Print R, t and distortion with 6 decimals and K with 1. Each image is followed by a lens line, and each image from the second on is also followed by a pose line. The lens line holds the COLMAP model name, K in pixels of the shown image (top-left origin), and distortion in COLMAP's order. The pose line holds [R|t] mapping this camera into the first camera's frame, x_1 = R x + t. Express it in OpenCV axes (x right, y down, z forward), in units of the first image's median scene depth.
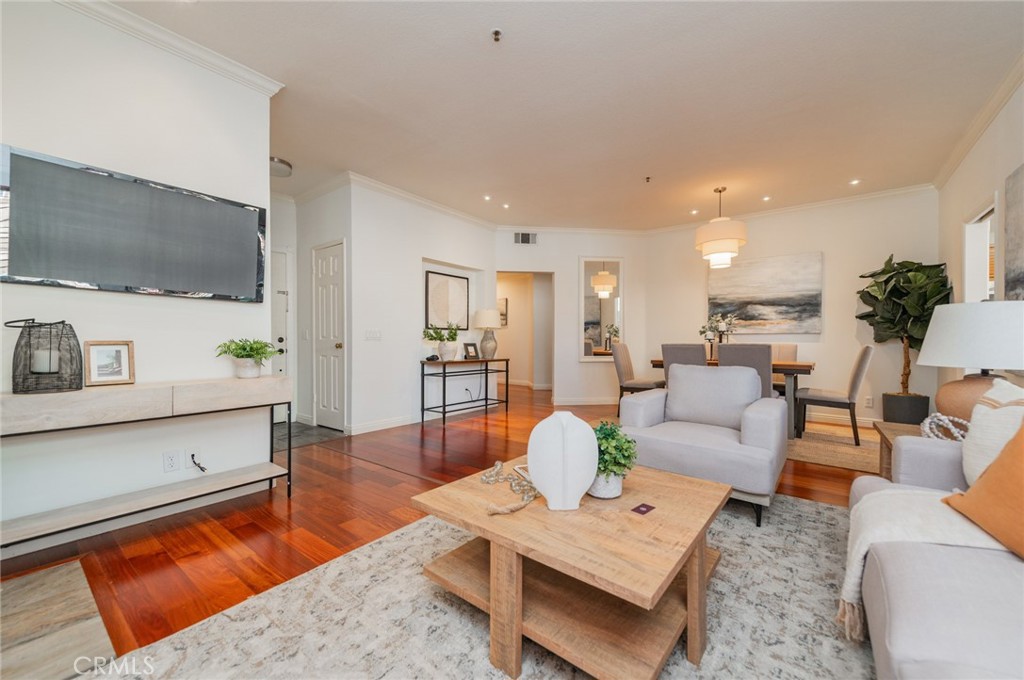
lens RADIAL K [[397.4, 0, 512.0], [0, 397.4, 340.0], [0, 0, 1]] dist [0.009726, -0.000143]
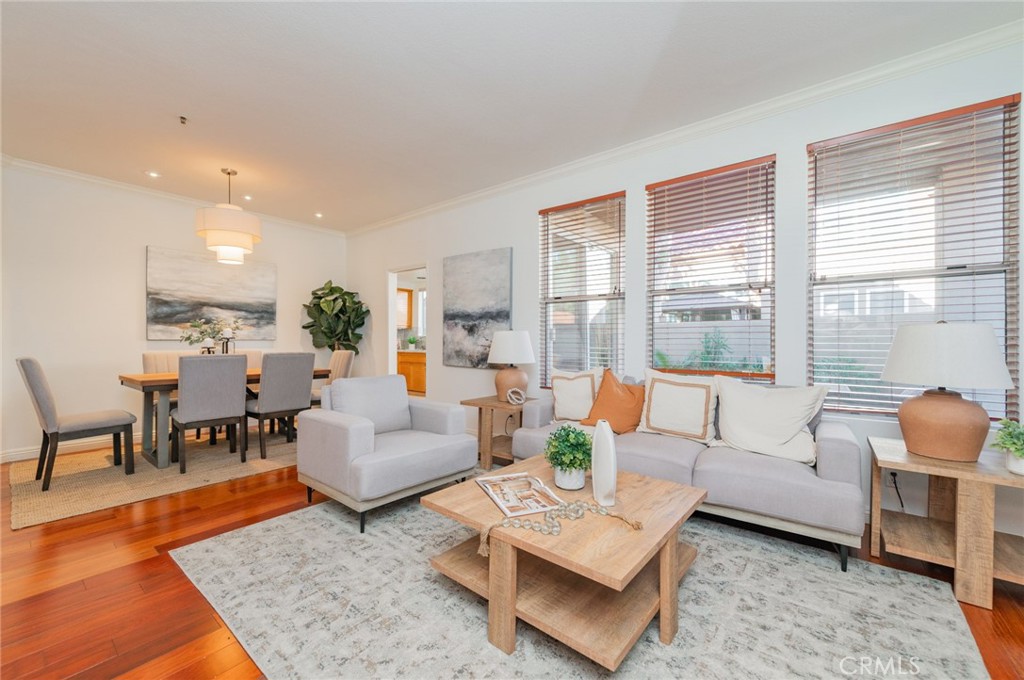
lens RADIAL K [[397.4, 0, 512.0], [0, 397.4, 342.7], [0, 0, 1]] dist [0.009726, -0.000143]
pose [[0.020264, -0.006017, 0.999777, -0.284468], [0.000558, 0.999982, 0.006007, -0.014977], [-0.999795, 0.000436, 0.020267, 0.338199]]
